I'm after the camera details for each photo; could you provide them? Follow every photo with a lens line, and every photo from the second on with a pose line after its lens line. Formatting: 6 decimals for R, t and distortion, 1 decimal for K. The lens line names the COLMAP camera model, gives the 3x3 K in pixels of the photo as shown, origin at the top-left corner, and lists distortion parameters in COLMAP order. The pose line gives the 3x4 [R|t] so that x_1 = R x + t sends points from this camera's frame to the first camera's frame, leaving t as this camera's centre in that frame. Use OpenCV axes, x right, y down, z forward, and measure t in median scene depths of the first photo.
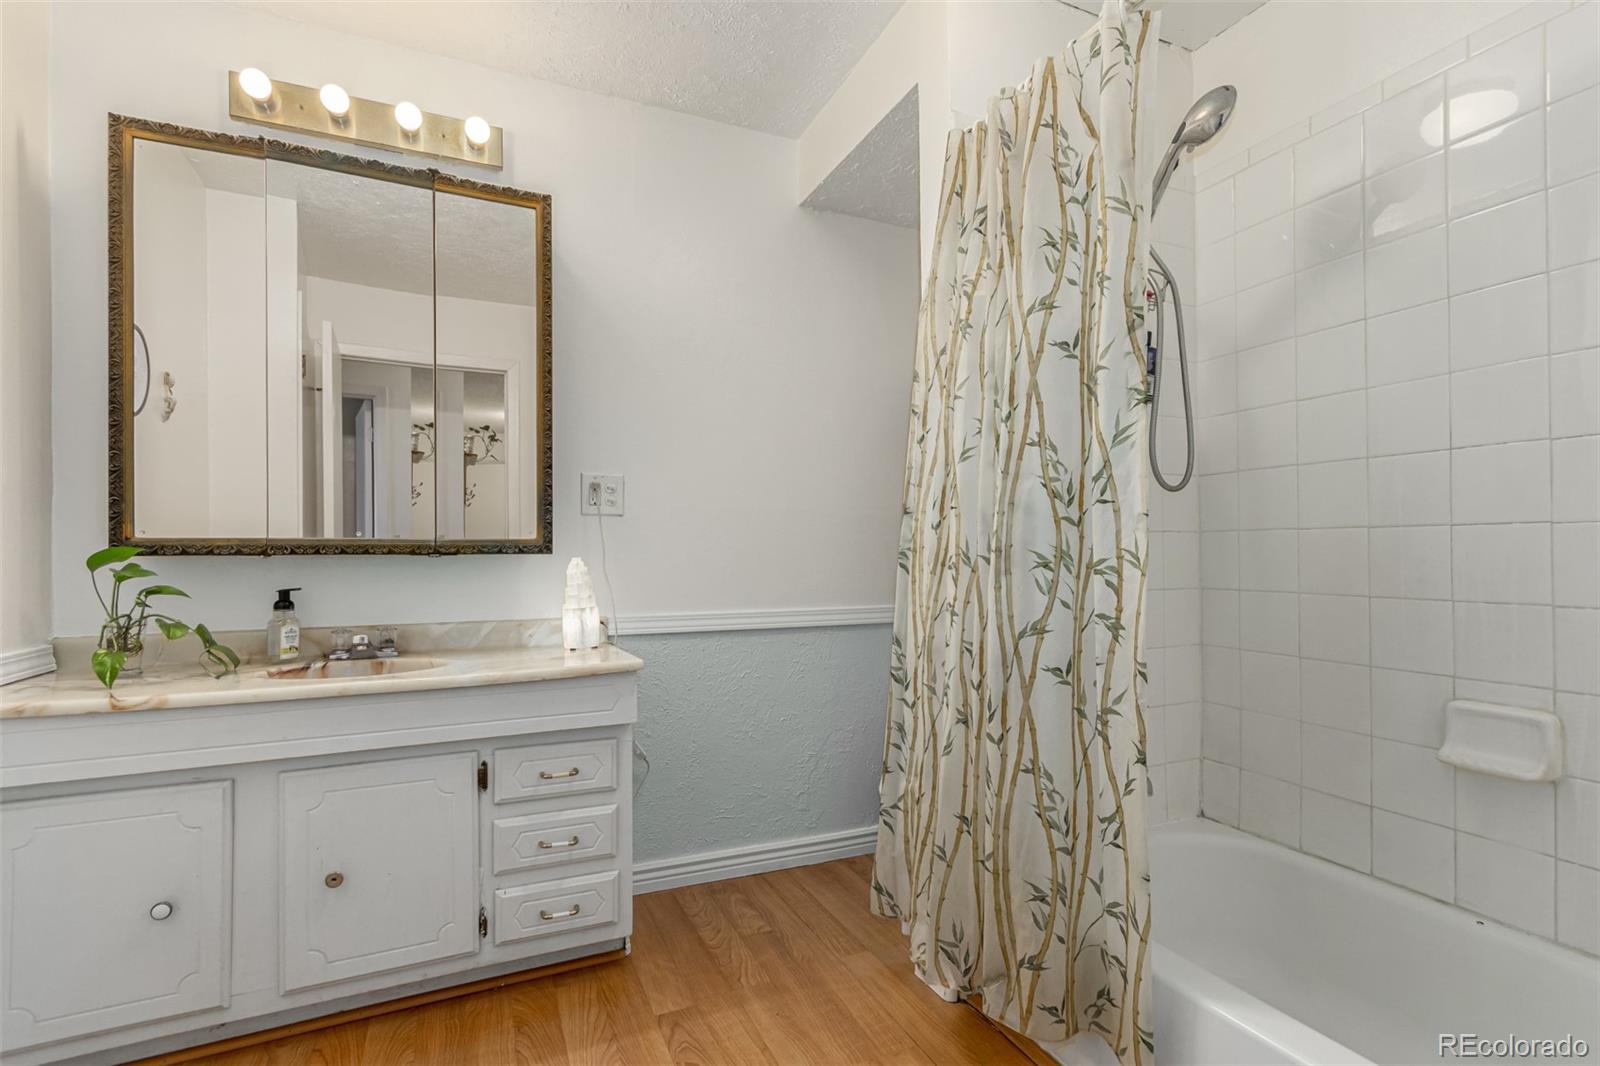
lens RADIAL K [[752.3, 0, 802.1], [0, 752.3, 537.3], [0, 0, 1]] dist [-0.001131, -0.000591]
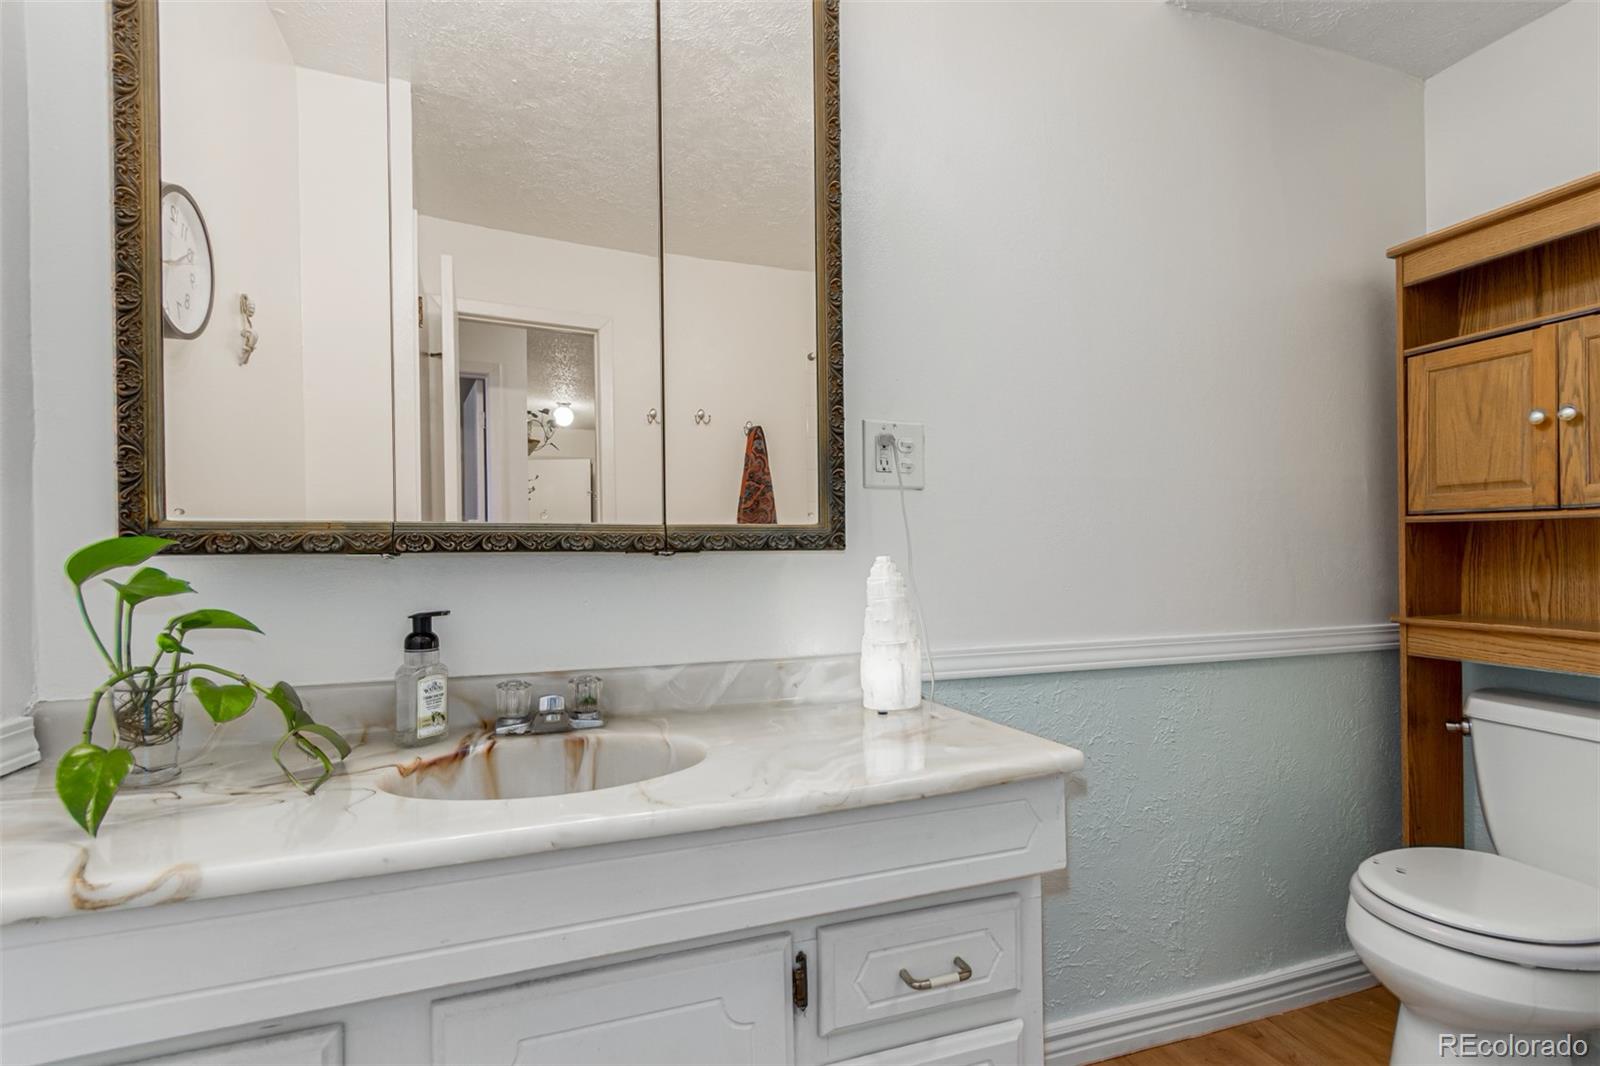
lens RADIAL K [[752.3, 0, 799.6], [0, 752.3, 544.9], [0, 0, 1]] dist [-0.001131, -0.000591]
pose [[0.995445, -0.007424, -0.095051, -0.352145], [0.007941, 0.999956, 0.005060, 0.016957], [0.095009, -0.005792, 0.995460, 0.464222]]
